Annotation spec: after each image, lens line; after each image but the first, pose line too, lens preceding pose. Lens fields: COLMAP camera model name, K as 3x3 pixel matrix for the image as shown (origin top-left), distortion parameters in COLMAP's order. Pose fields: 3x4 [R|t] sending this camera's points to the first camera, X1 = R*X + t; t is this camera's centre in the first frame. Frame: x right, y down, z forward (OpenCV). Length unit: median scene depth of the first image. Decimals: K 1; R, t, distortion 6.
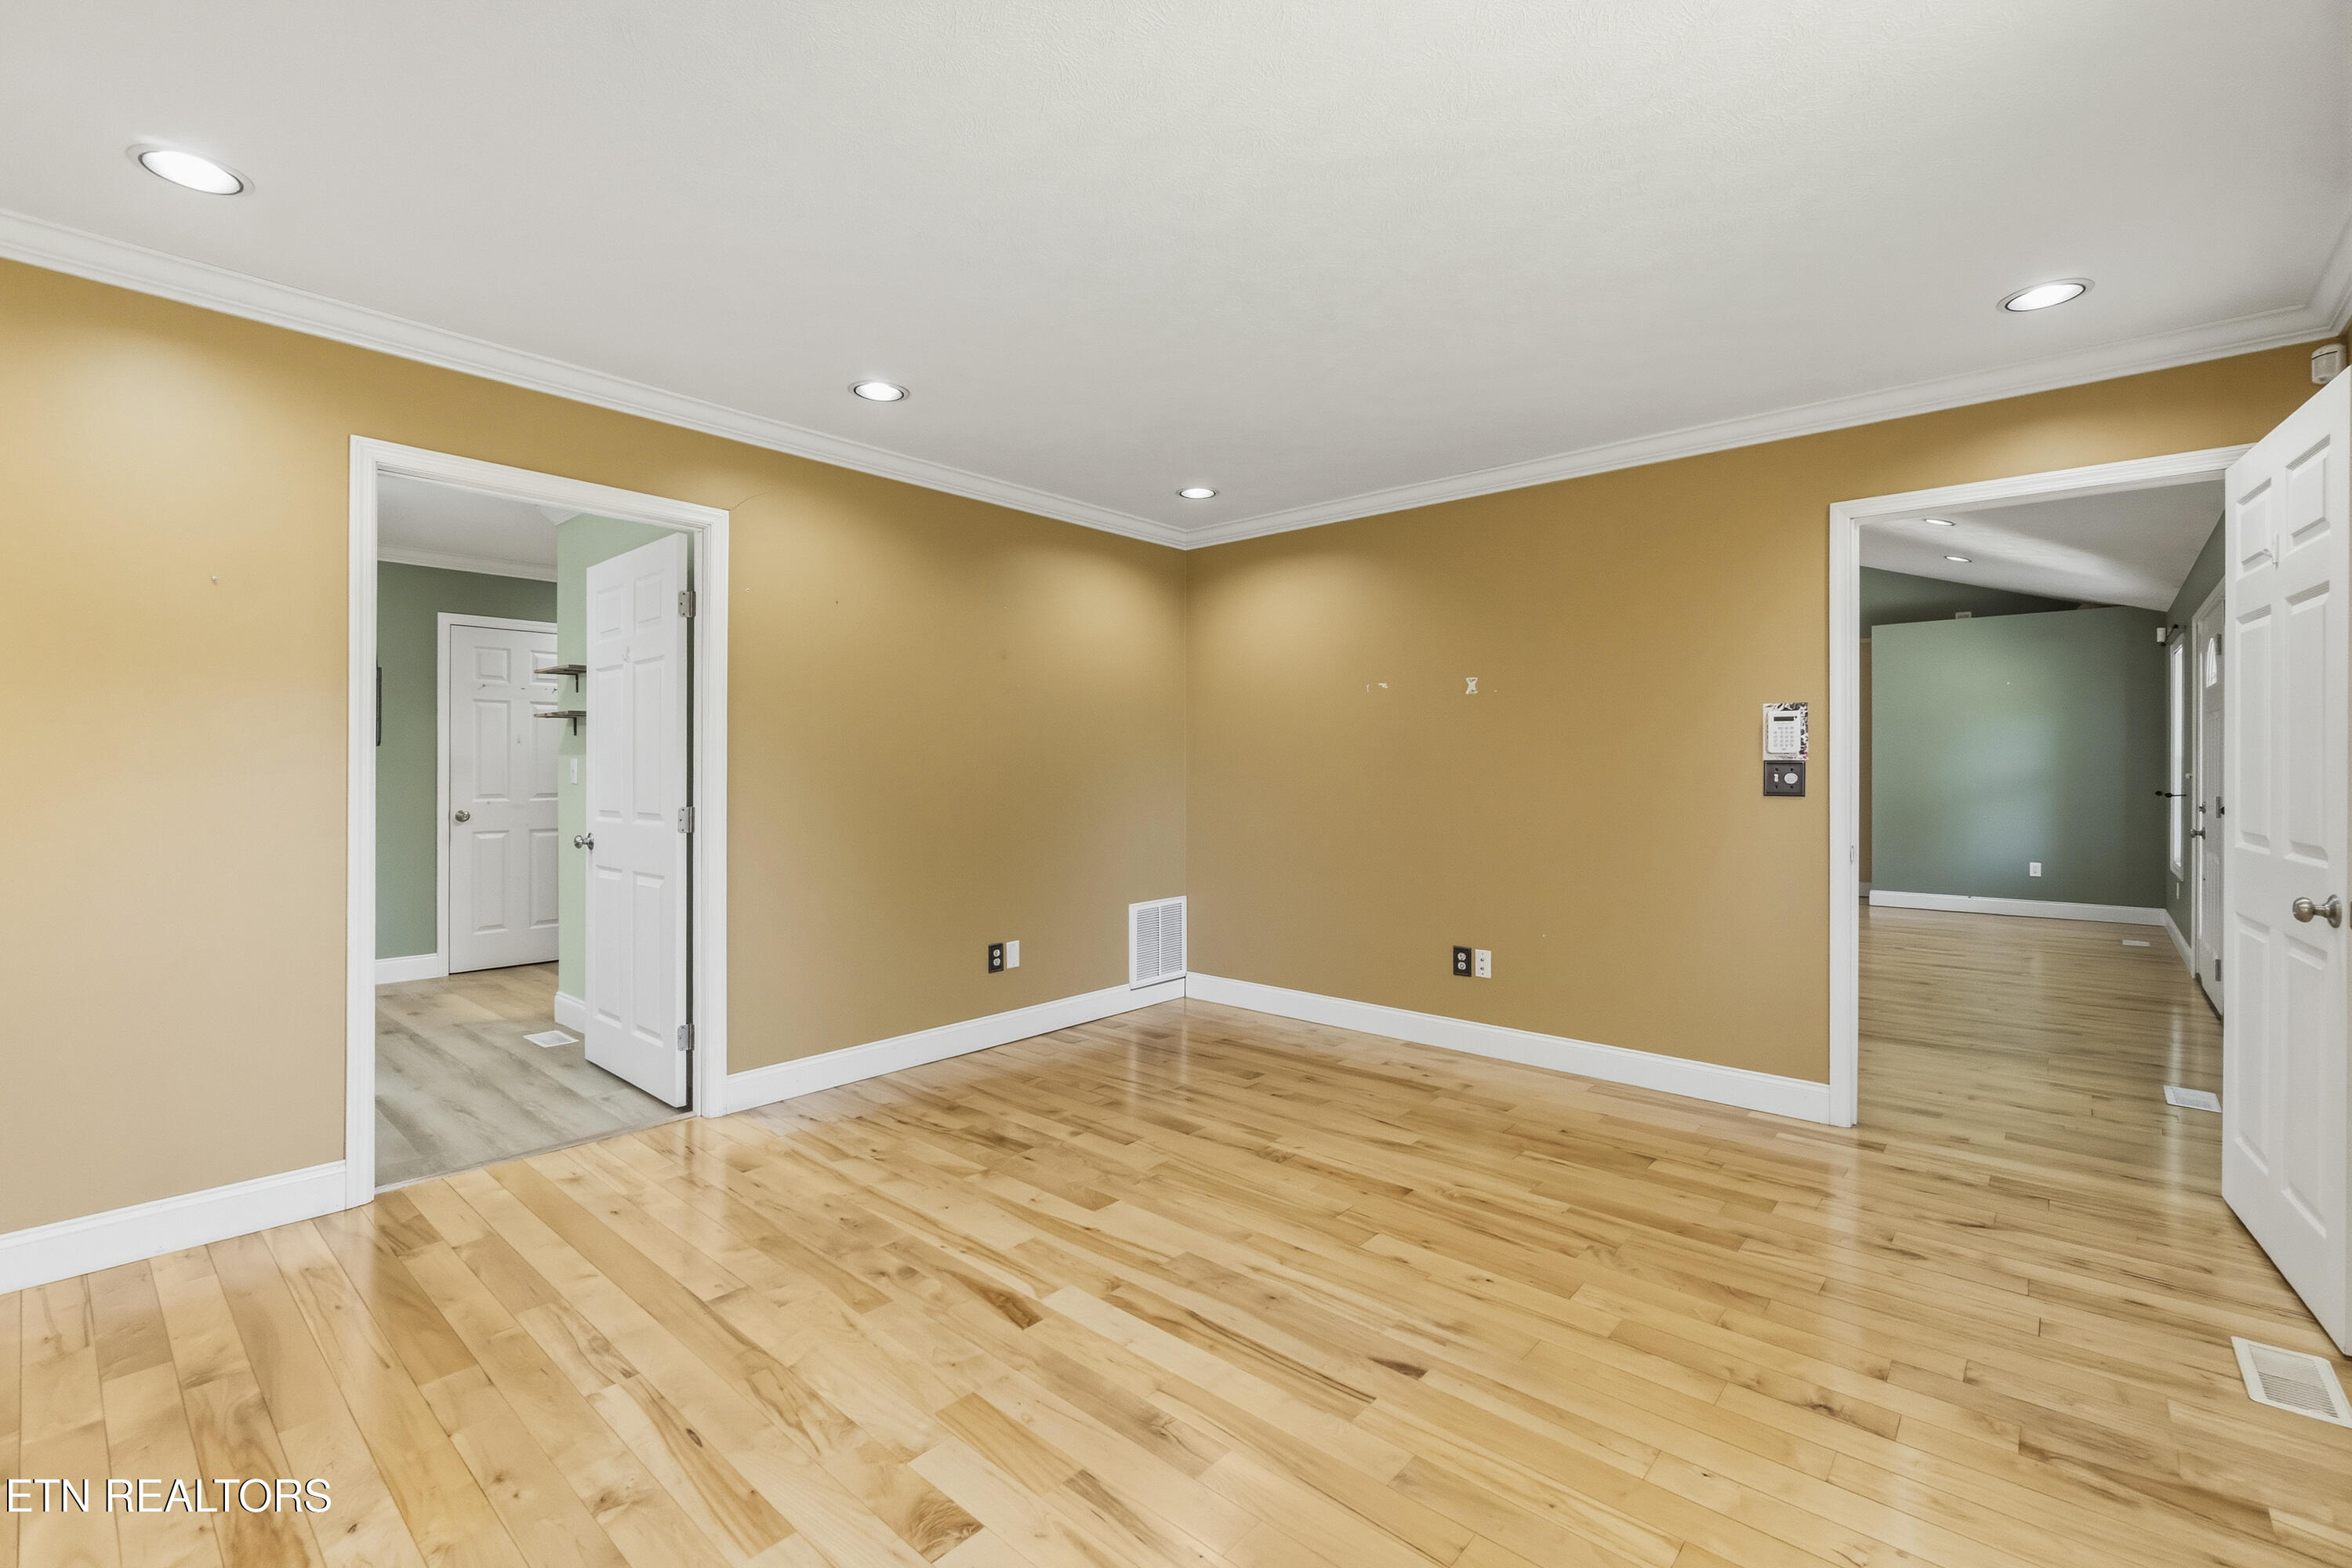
lens RADIAL K [[1021.1, 0, 1185.0], [0, 1021.1, 769.8], [0, 0, 1]] dist [-0.001337, -0.001488]
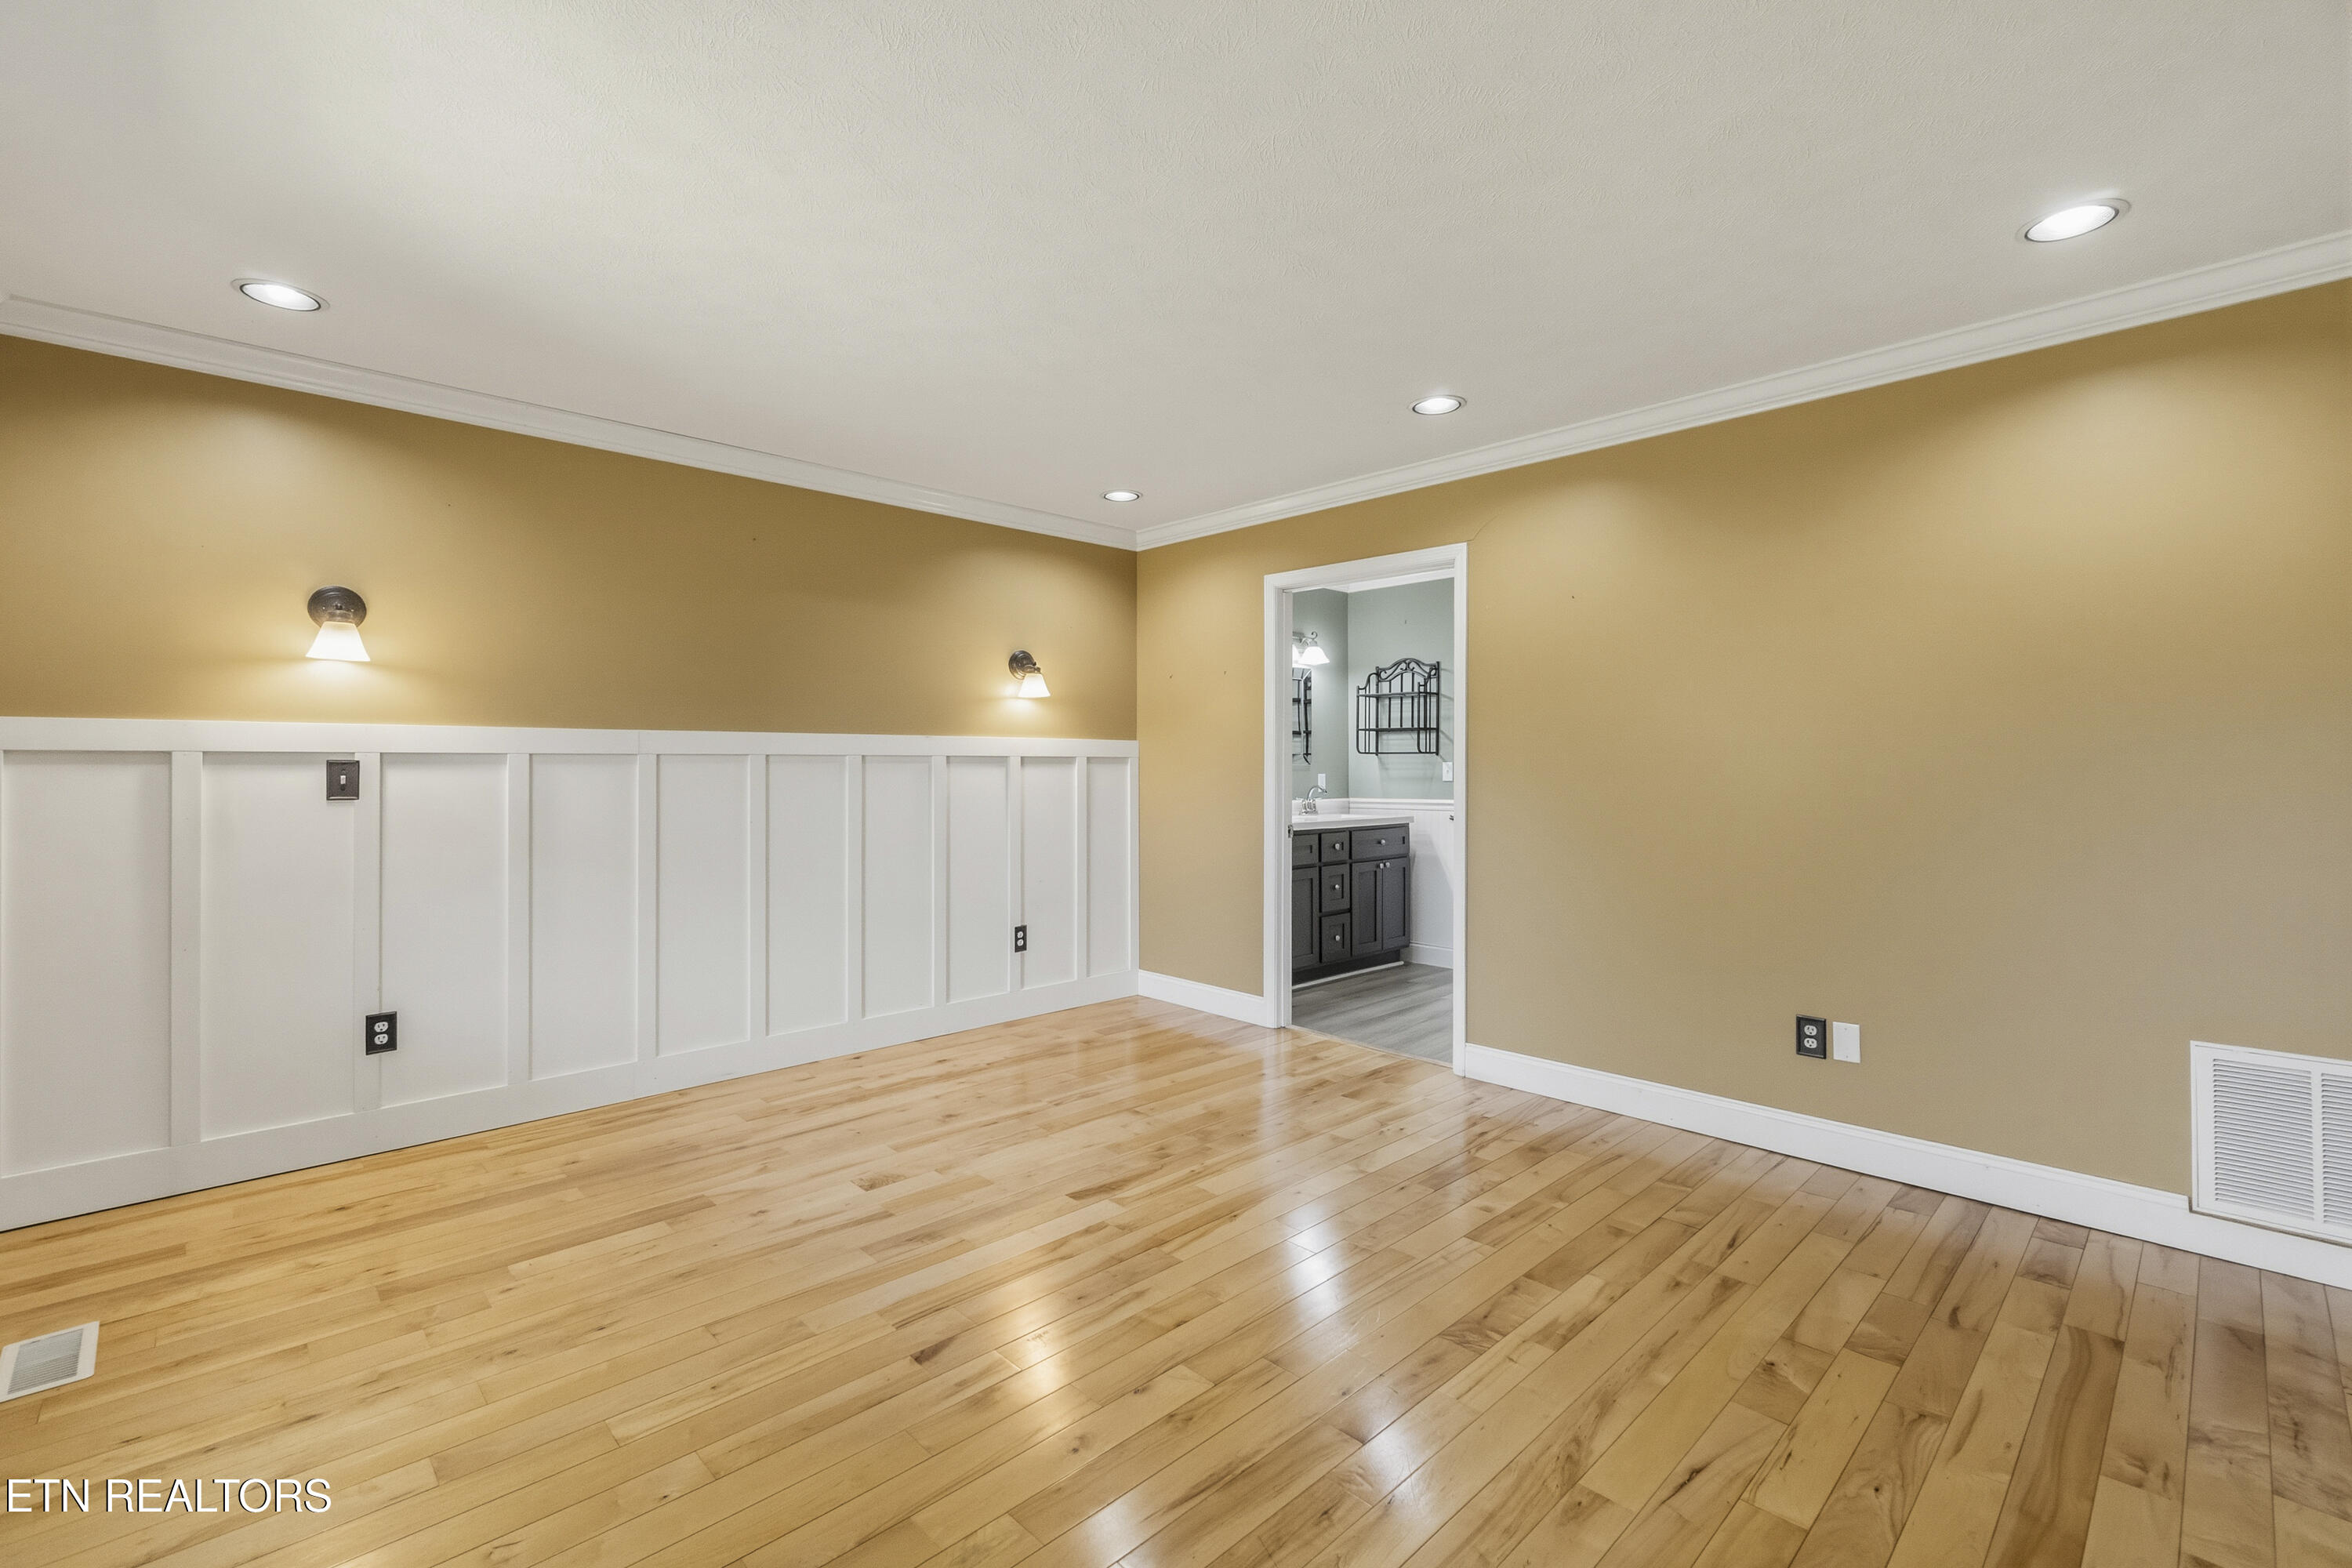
lens RADIAL K [[1021.1, 0, 1165.0], [0, 1021.1, 775.1], [0, 0, 1]] dist [-0.001337, -0.001488]
pose [[-0.093100, 0.004150, -0.995648, 0.722858], [-0.002102, 0.999988, 0.004365, -0.001437], [0.995655, 0.002499, -0.093091, 0.788968]]
